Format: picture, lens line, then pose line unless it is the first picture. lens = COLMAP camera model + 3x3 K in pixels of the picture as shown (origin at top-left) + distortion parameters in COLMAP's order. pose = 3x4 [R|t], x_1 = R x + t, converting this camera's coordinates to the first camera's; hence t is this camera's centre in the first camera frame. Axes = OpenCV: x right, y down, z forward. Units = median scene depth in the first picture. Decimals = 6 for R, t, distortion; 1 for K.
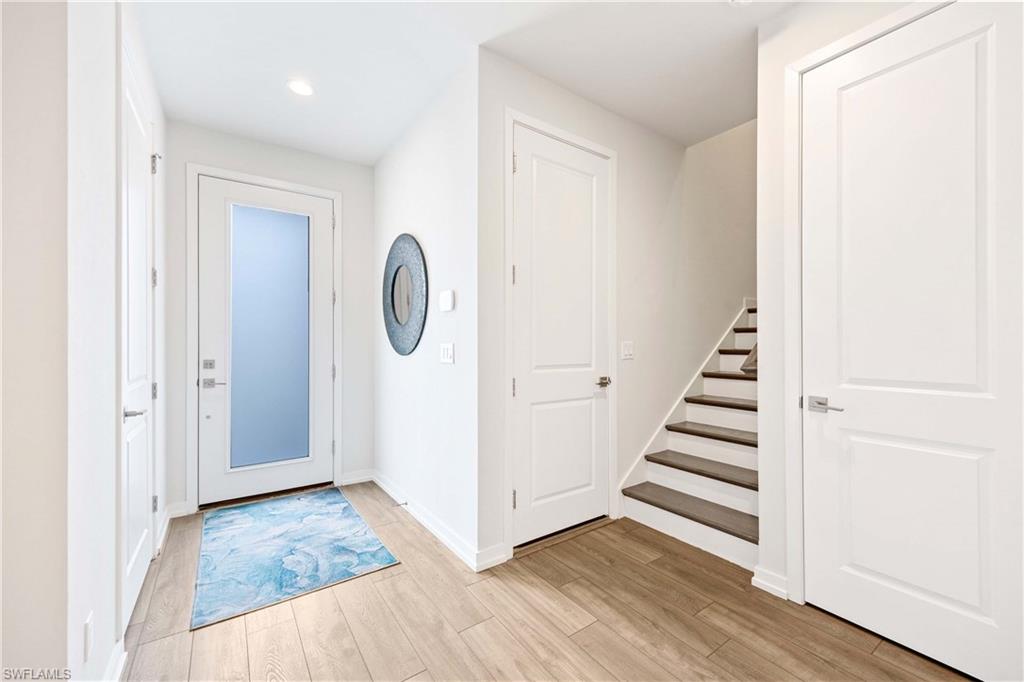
lens RADIAL K [[411.7, 0, 511.6], [0, 411.7, 341.6], [0, 0, 1]] dist [0.014013, -0.002935]
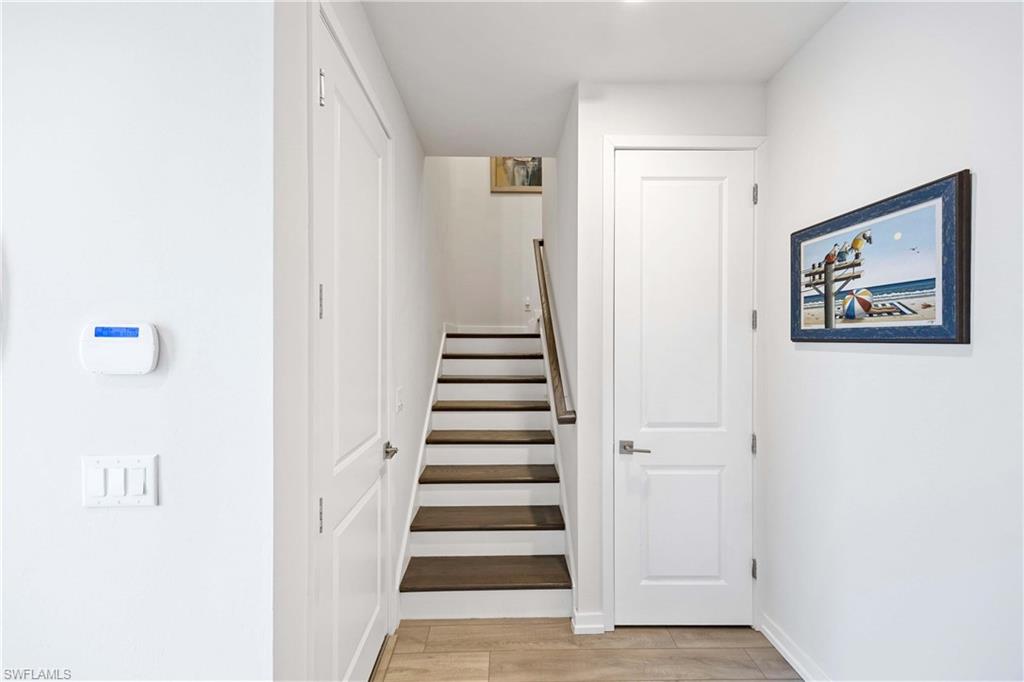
lens RADIAL K [[411.7, 0, 510.2], [0, 411.7, 340.2], [0, 0, 1]] dist [0.014013, -0.002935]
pose [[0.552427, -0.003732, 0.833553, -0.375848], [-0.006531, 0.999940, 0.008805, -0.149304], [-0.833536, -0.010309, 0.552370, 0.635342]]
